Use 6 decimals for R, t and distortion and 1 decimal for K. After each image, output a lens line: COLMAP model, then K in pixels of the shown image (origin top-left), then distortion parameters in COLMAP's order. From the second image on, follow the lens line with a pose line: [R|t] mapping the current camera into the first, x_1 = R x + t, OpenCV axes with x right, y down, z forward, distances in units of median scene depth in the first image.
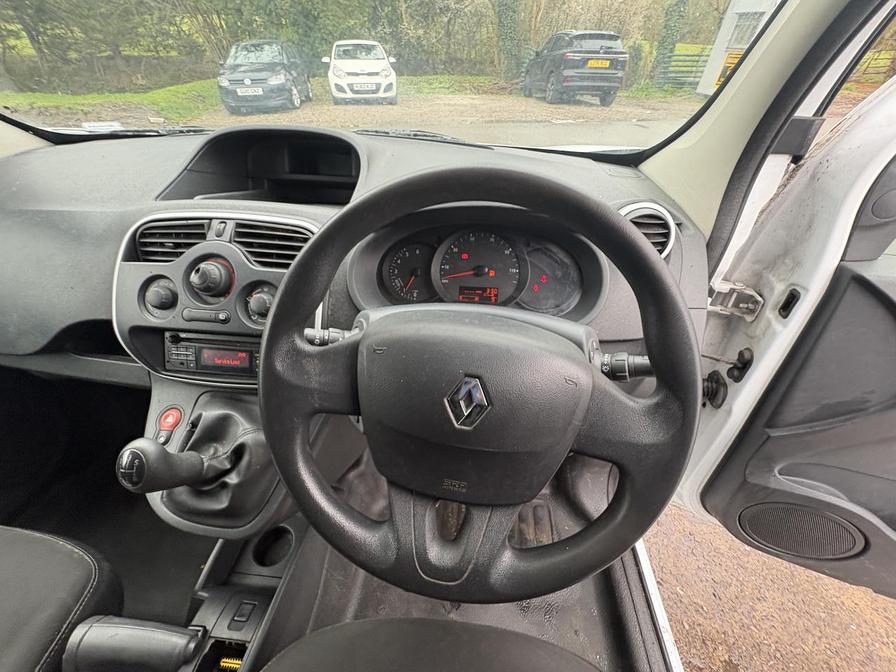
lens RADIAL K [[356.6, 0, 449.2], [0, 356.6, 338.0], [0, 0, 1]] dist [0.002747, -0.000333]
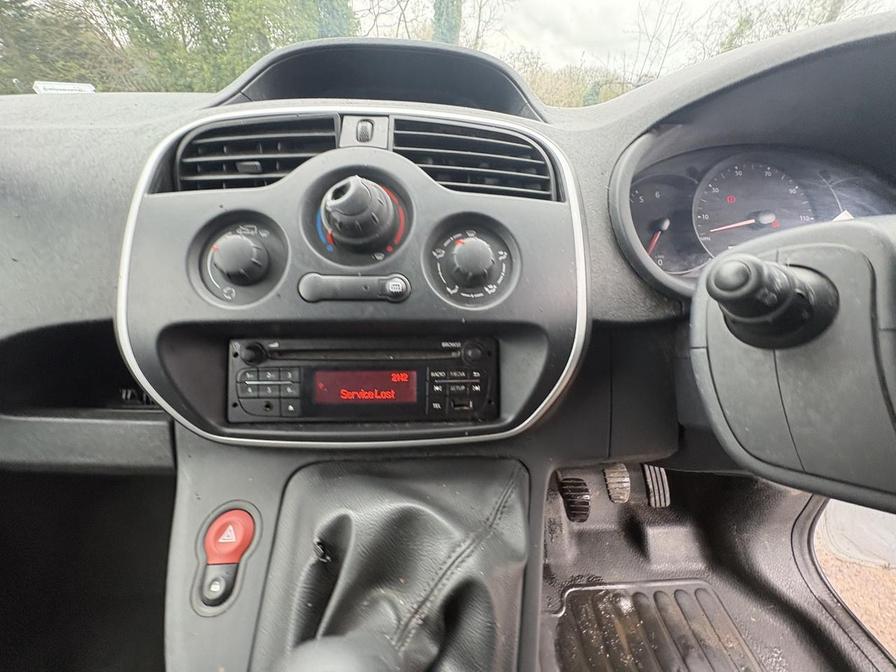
lens RADIAL K [[356.6, 0, 449.4], [0, 356.6, 337.3], [0, 0, 1]] dist [0.002747, -0.000333]
pose [[0.990192, -0.057205, 0.127464, -0.582283], [0.076168, 0.985860, -0.149259, 0.072336], [-0.117124, 0.157503, 0.980548, 0.511772]]
